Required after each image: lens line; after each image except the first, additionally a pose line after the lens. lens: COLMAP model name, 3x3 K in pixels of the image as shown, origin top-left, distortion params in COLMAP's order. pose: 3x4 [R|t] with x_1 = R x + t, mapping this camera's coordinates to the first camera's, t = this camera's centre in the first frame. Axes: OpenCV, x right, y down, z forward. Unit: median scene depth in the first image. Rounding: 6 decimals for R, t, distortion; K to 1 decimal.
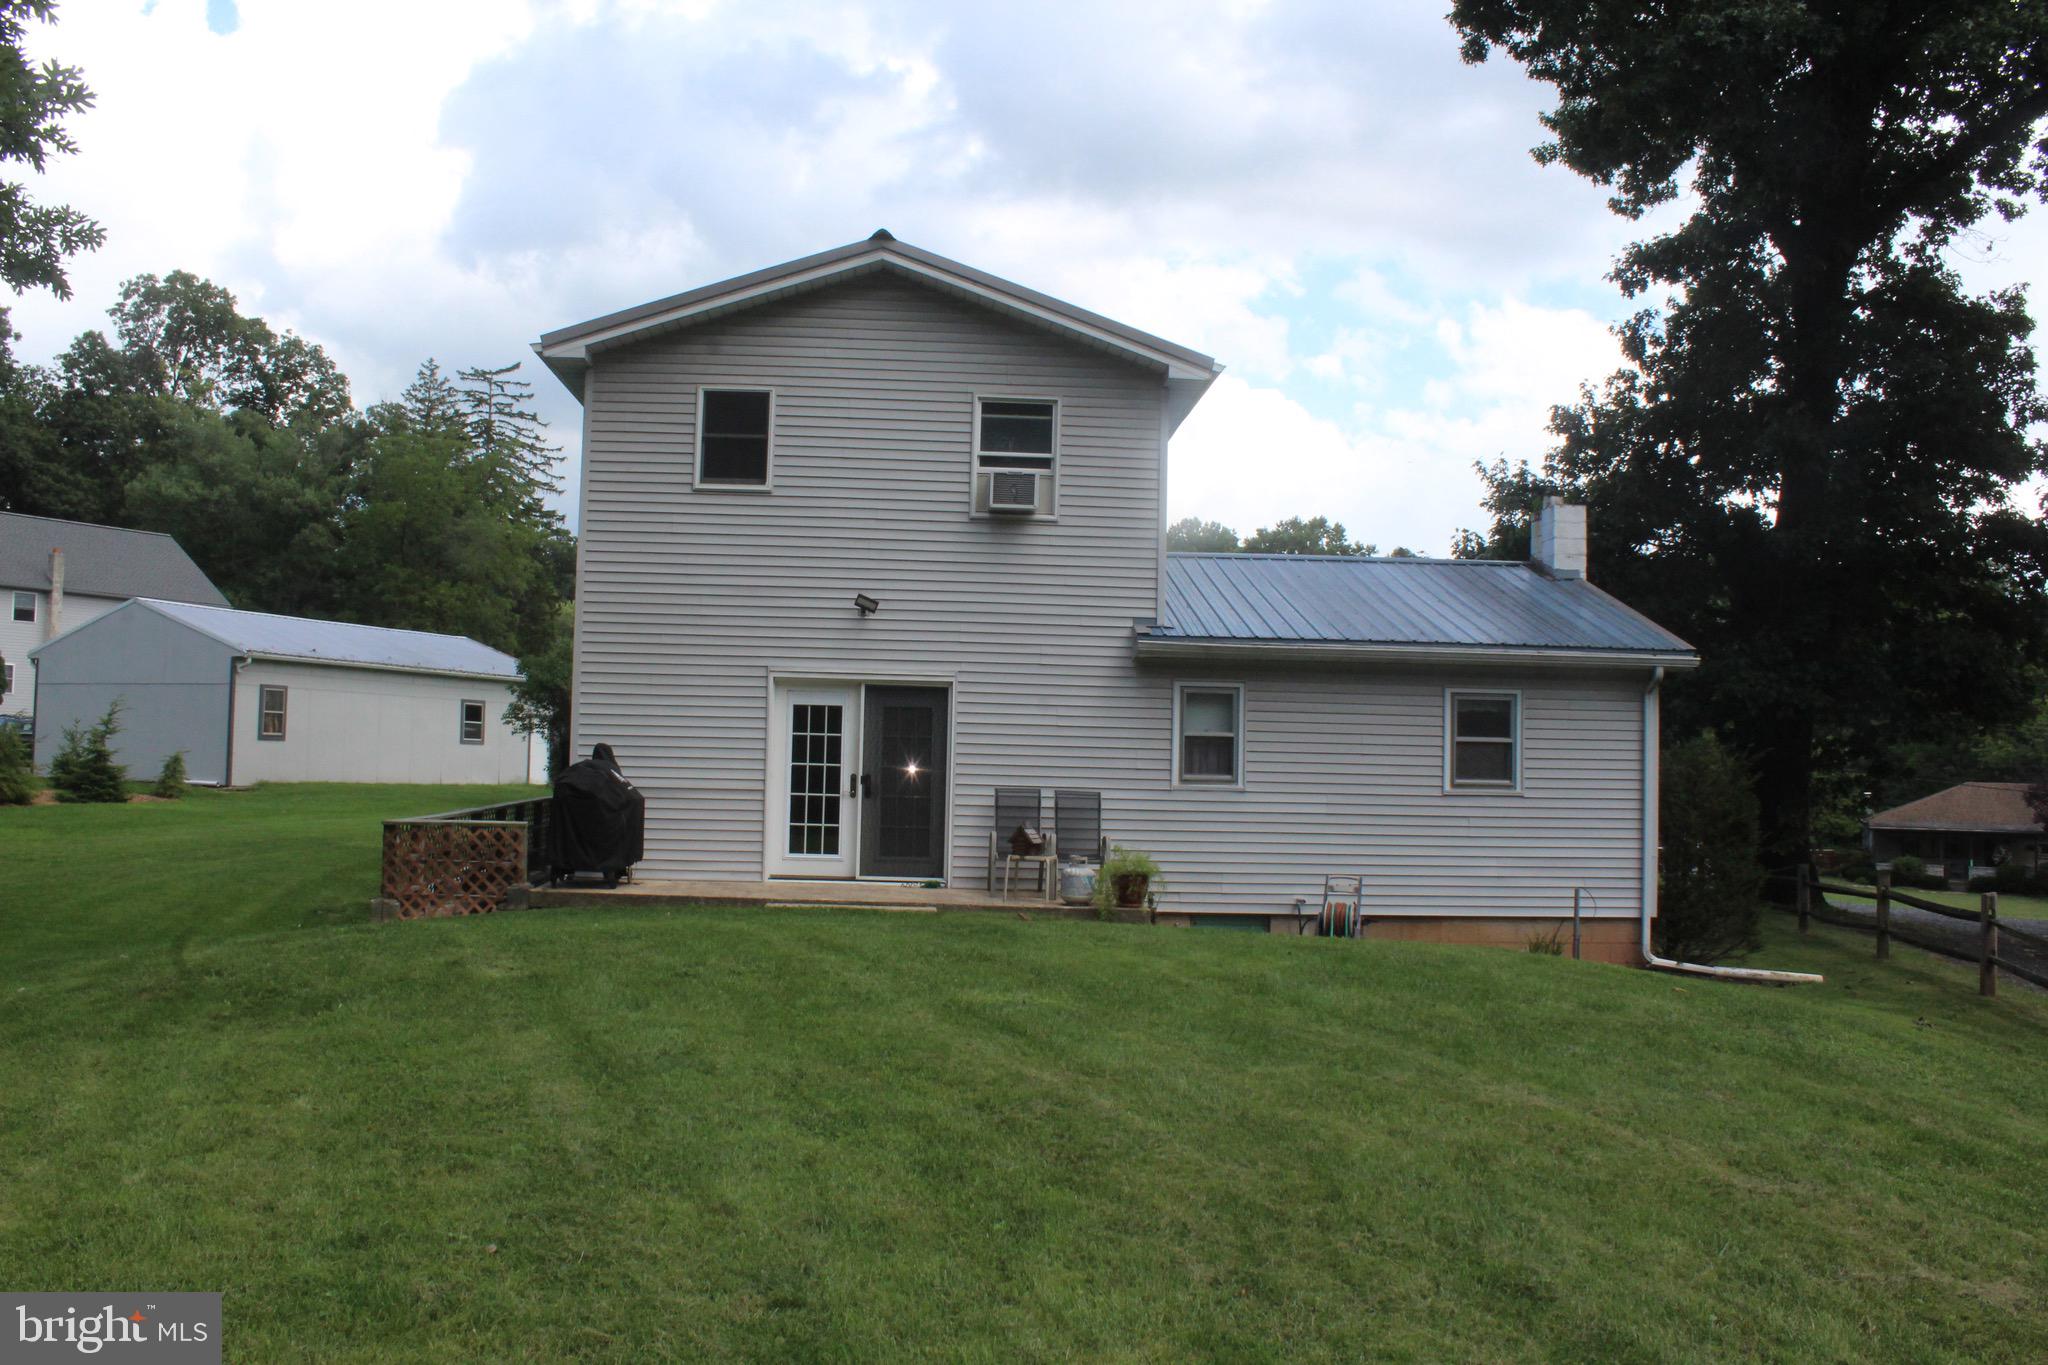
lens RADIAL K [[1696.3, 0, 1004.0], [0, 1696.3, 660.9], [0, 0, 1]] dist [-0.159927, 0.136738]
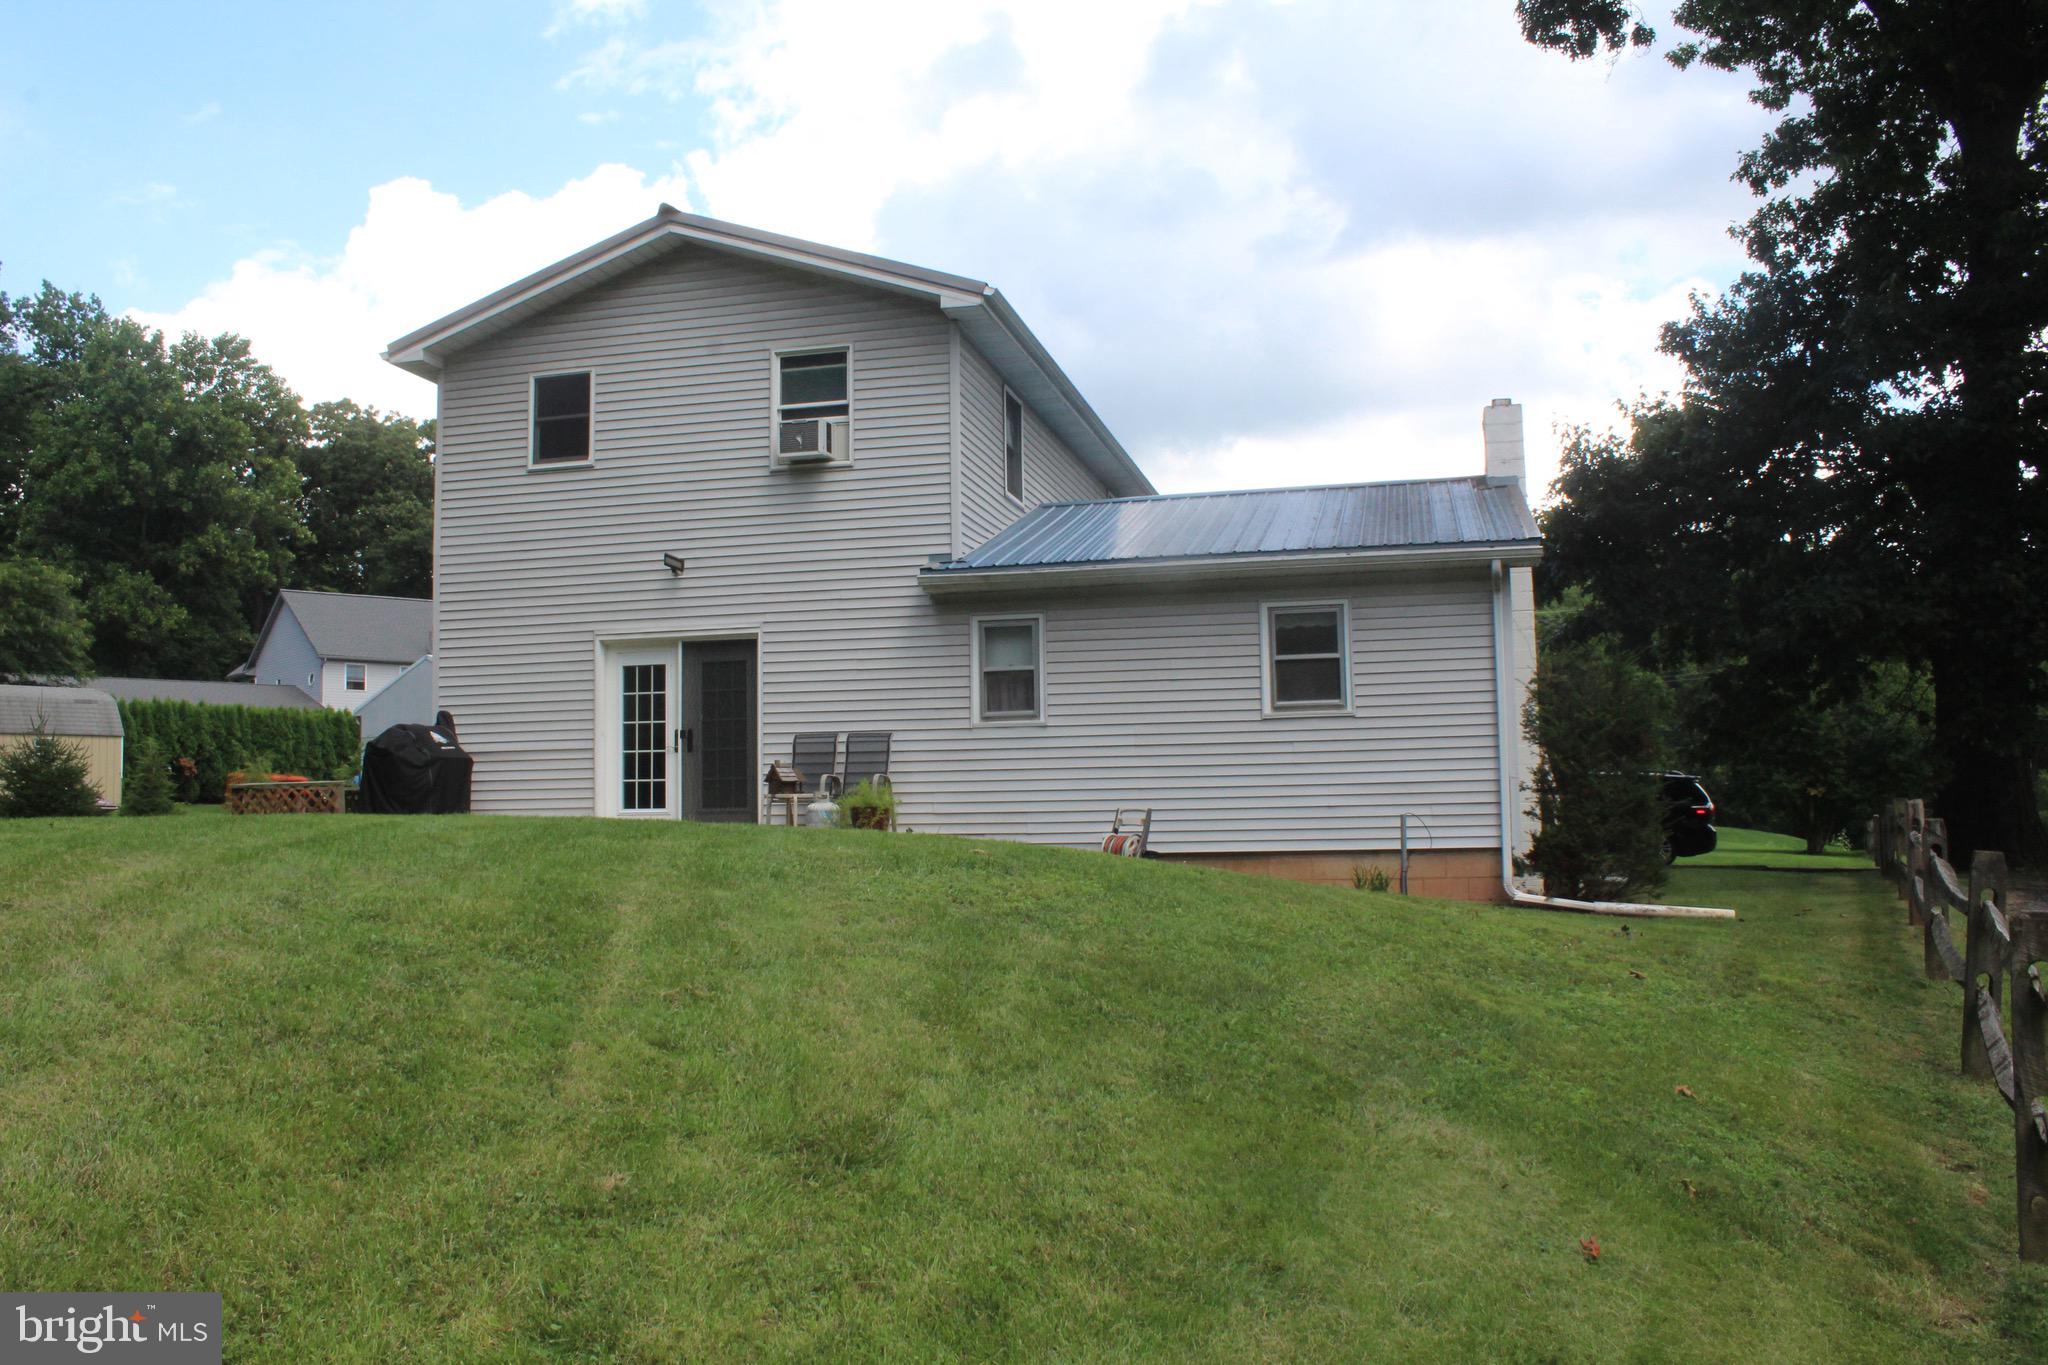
lens RADIAL K [[1696.3, 0, 1004.0], [0, 1696.3, 660.9], [0, 0, 1]] dist [-0.159927, 0.136738]
pose [[0.953766, -0.067293, -0.292921, 0.402656], [0.056427, 0.997374, -0.045399, 0.082768], [0.295207, 0.026771, 0.955058, 0.079350]]
